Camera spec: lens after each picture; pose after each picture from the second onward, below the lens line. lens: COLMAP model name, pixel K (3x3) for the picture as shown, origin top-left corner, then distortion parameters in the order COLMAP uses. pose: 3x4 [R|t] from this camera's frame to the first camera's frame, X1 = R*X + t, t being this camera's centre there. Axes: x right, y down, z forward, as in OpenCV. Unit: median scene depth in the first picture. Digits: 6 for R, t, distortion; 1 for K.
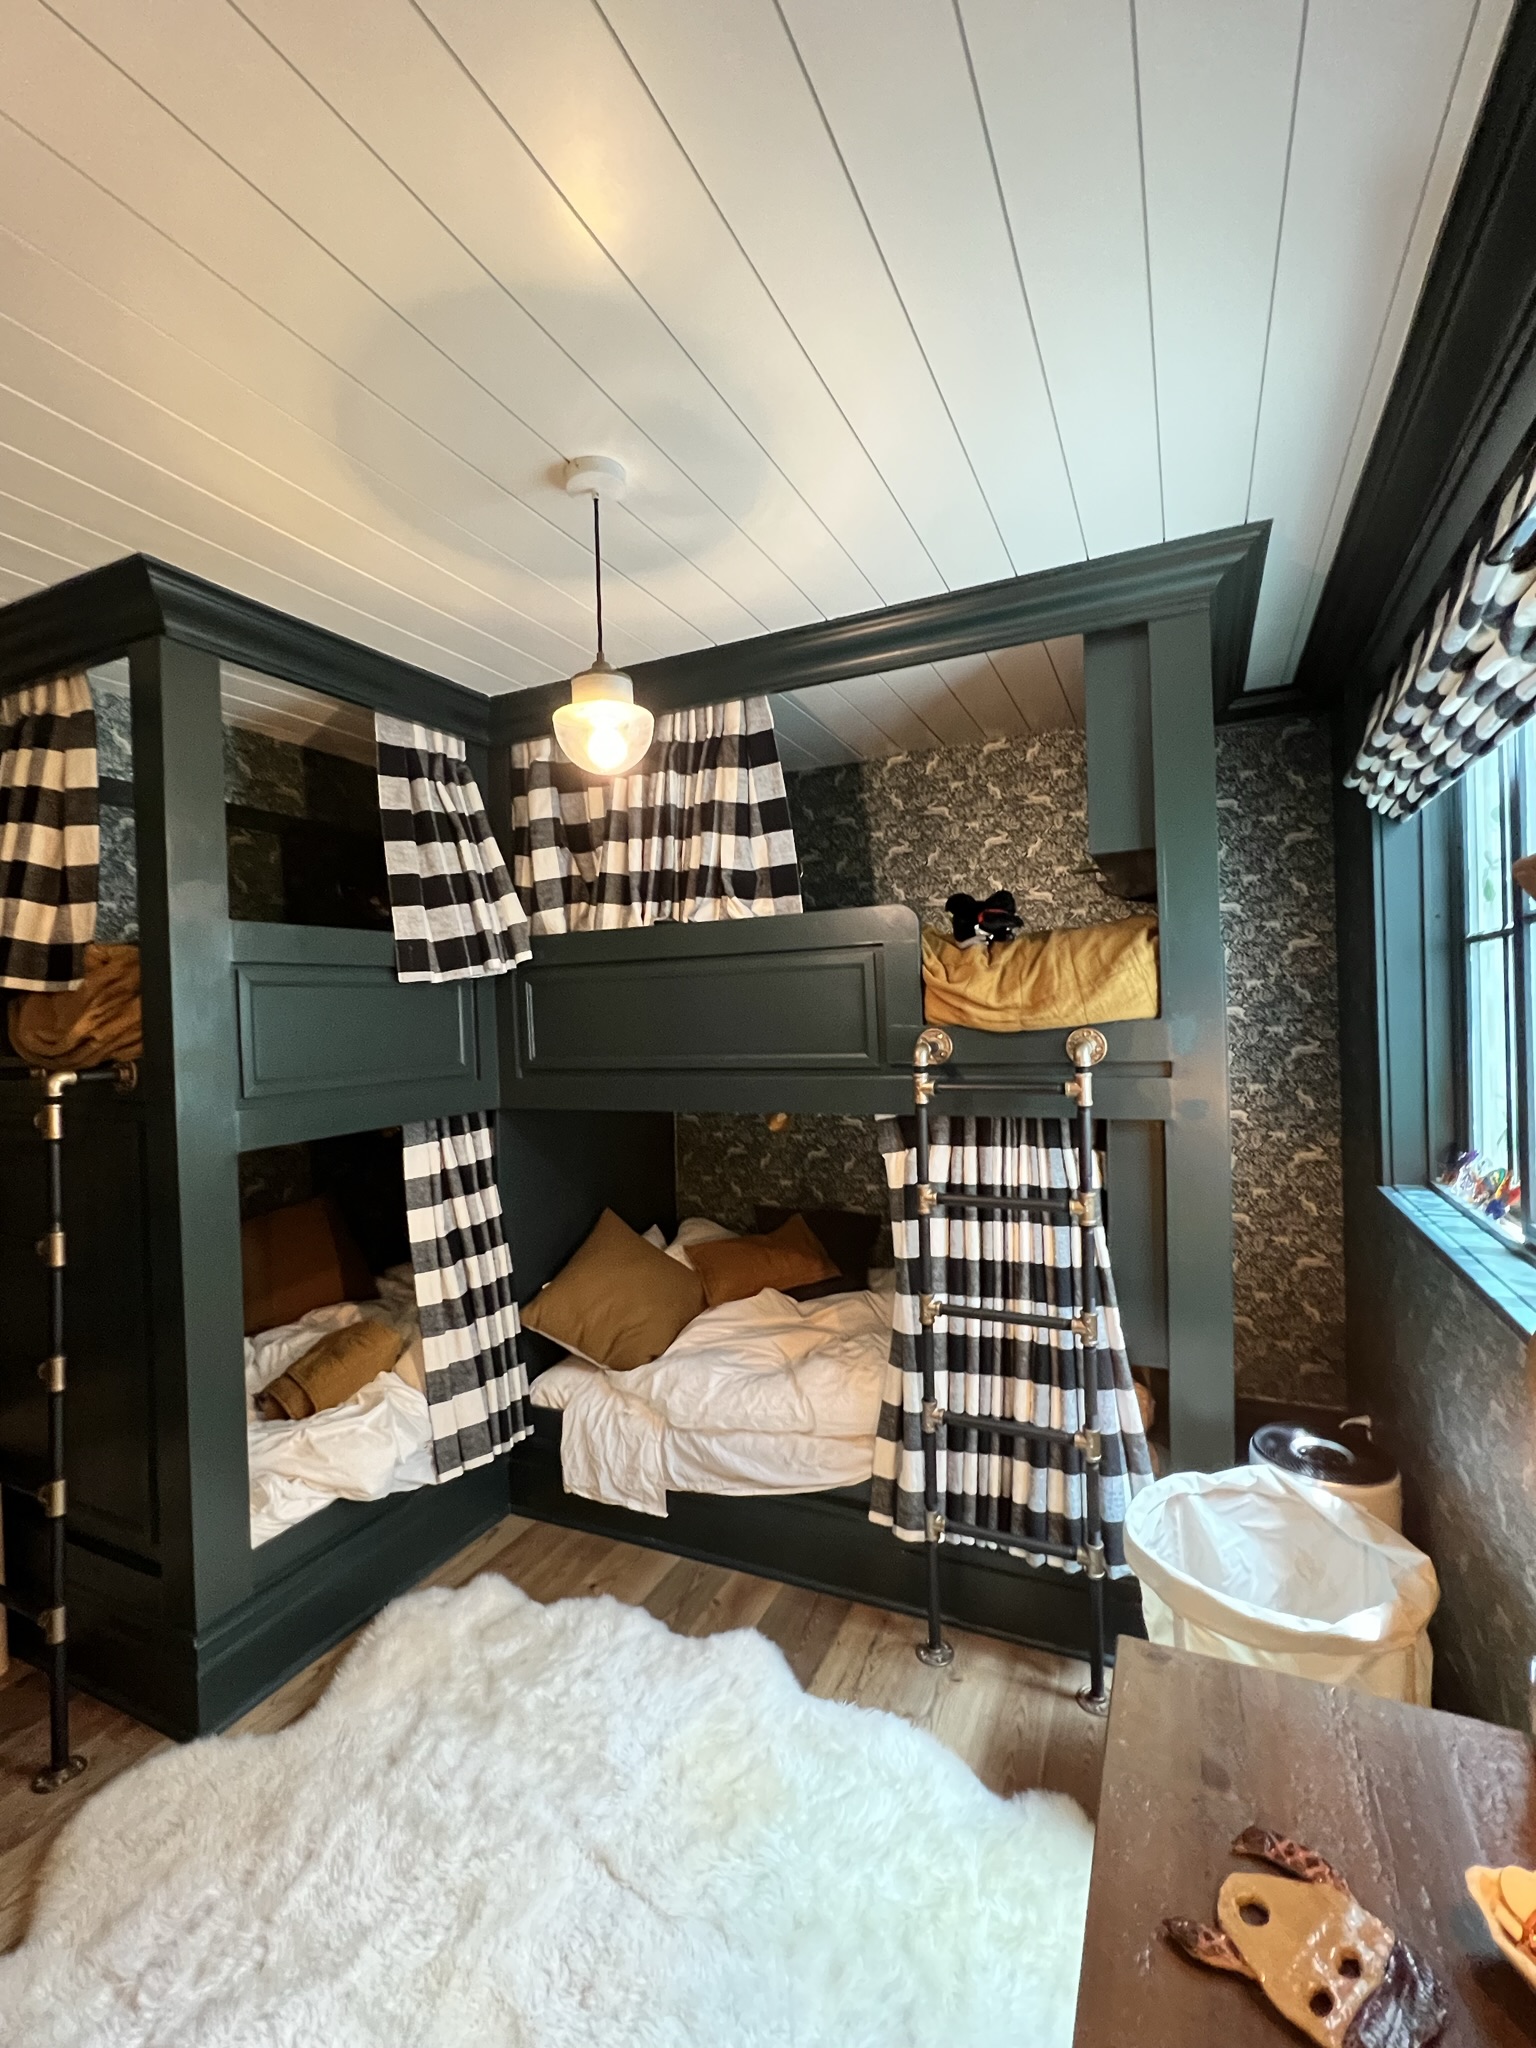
lens RADIAL K [[895.0, 0, 771.3], [0, 895.0, 1018.2], [0, 0, 1]] dist [-0.000216, 0.000876]
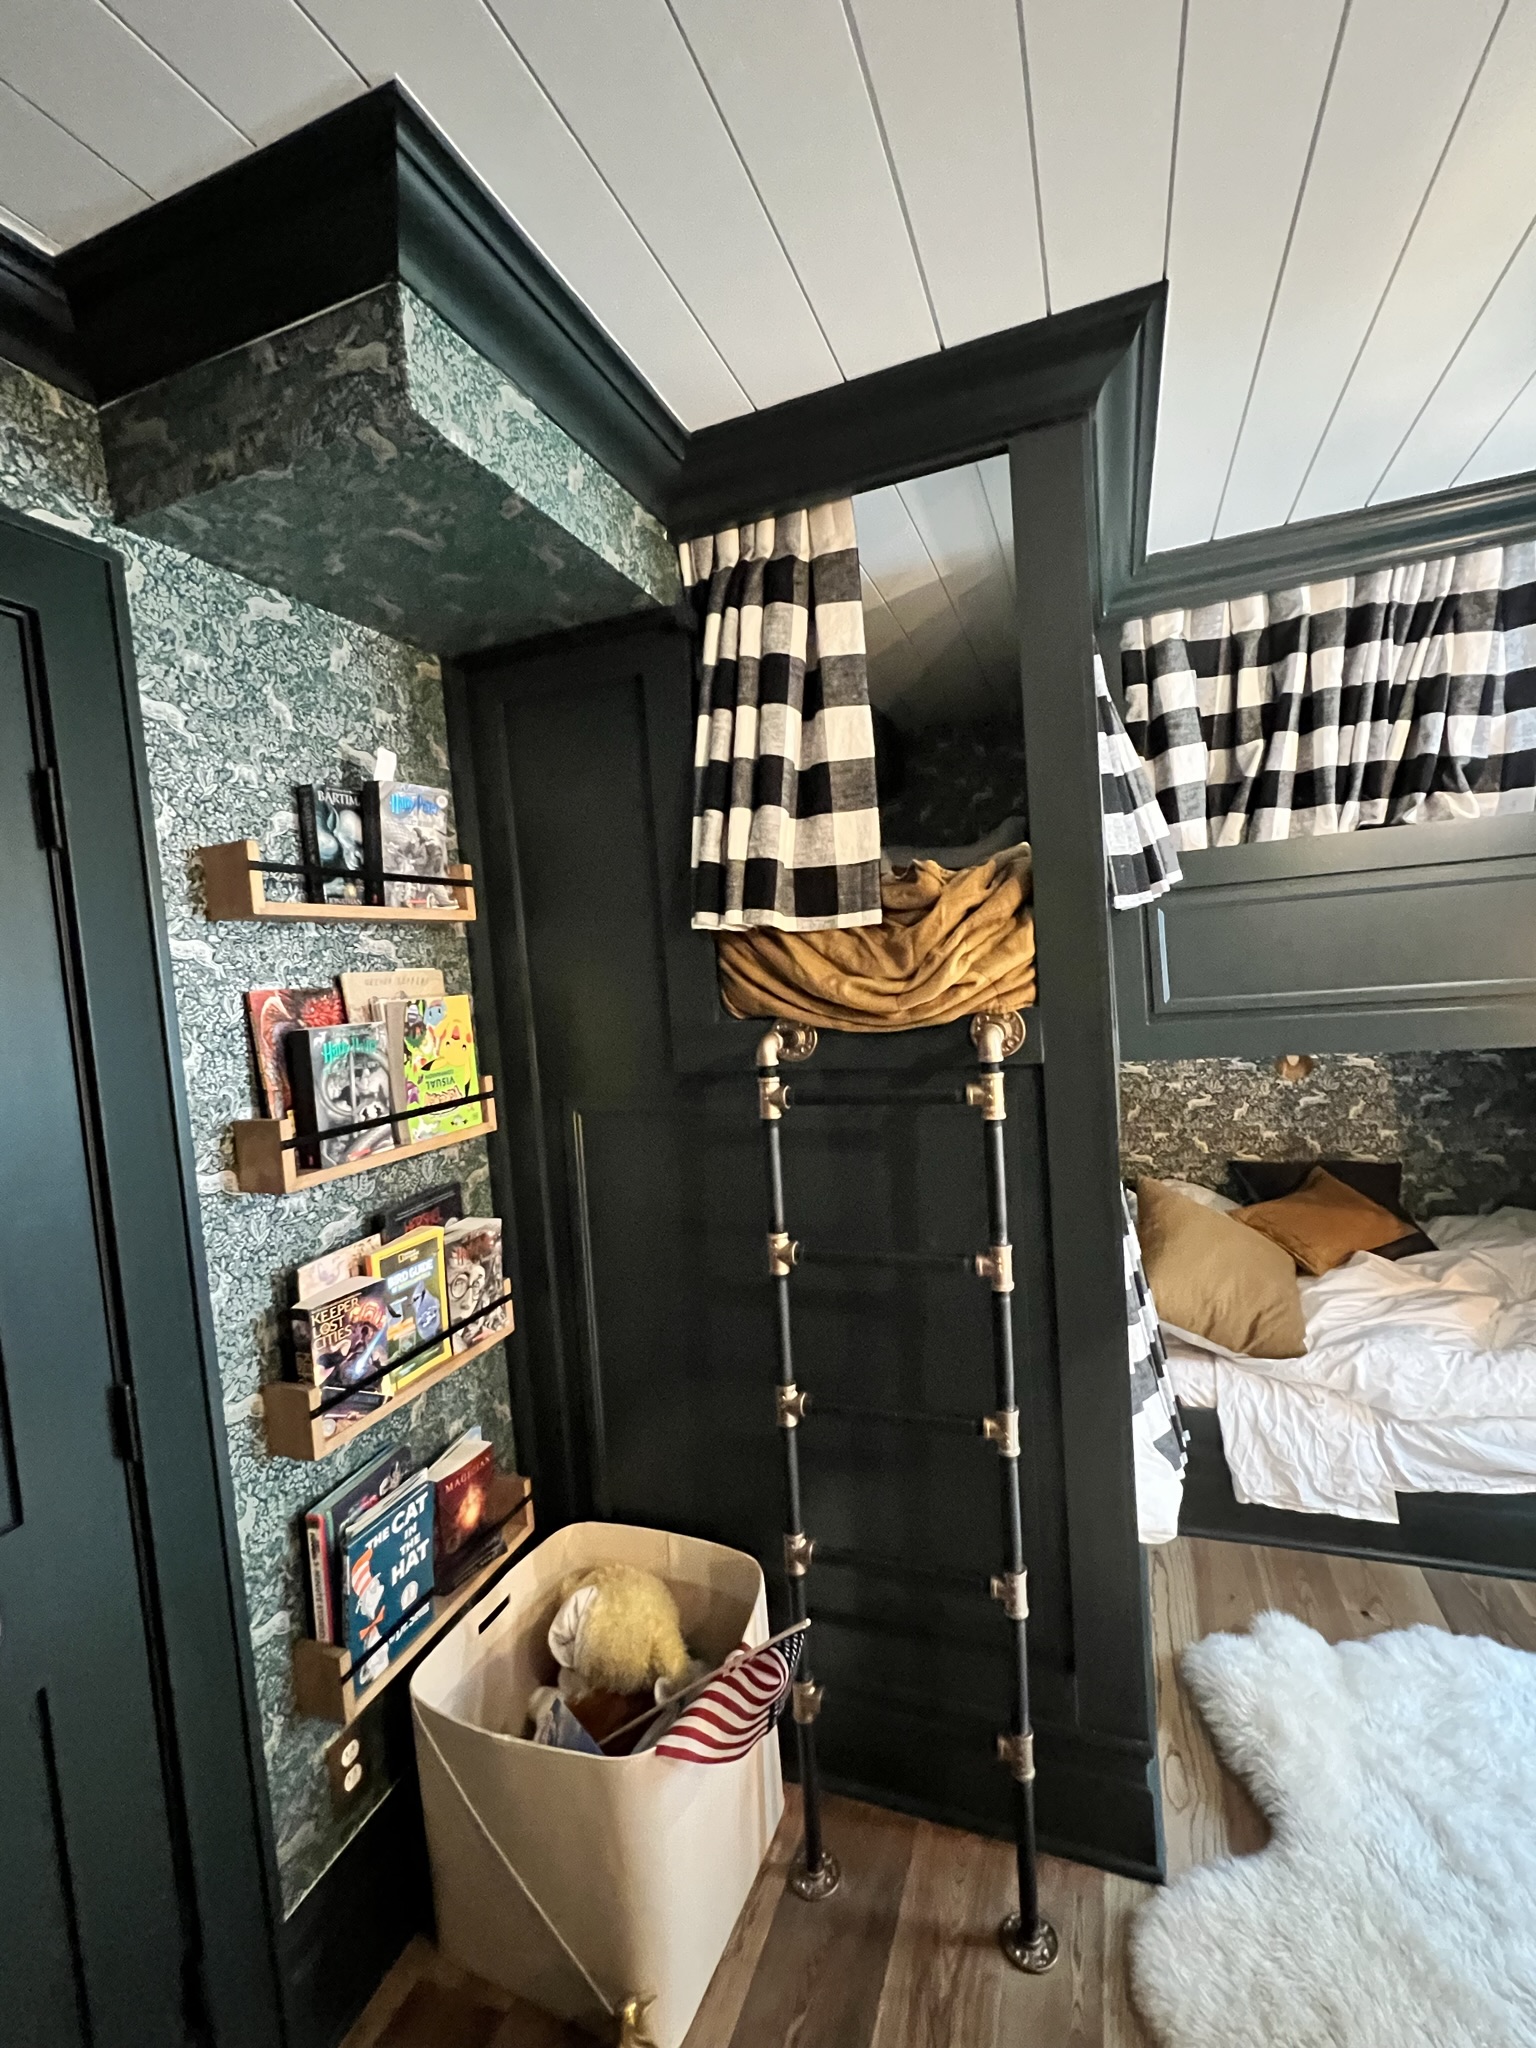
lens RADIAL K [[893.0, 0, 769.4], [0, 893.0, 1017.7], [0, 0, 1]] dist [-0.000212, 0.000640]
pose [[0.996276, -0.050826, 0.069654, -0.768301], [0.048015, 0.997986, 0.041452, 0.009300], [-0.071620, -0.037953, 0.996710, 0.212230]]
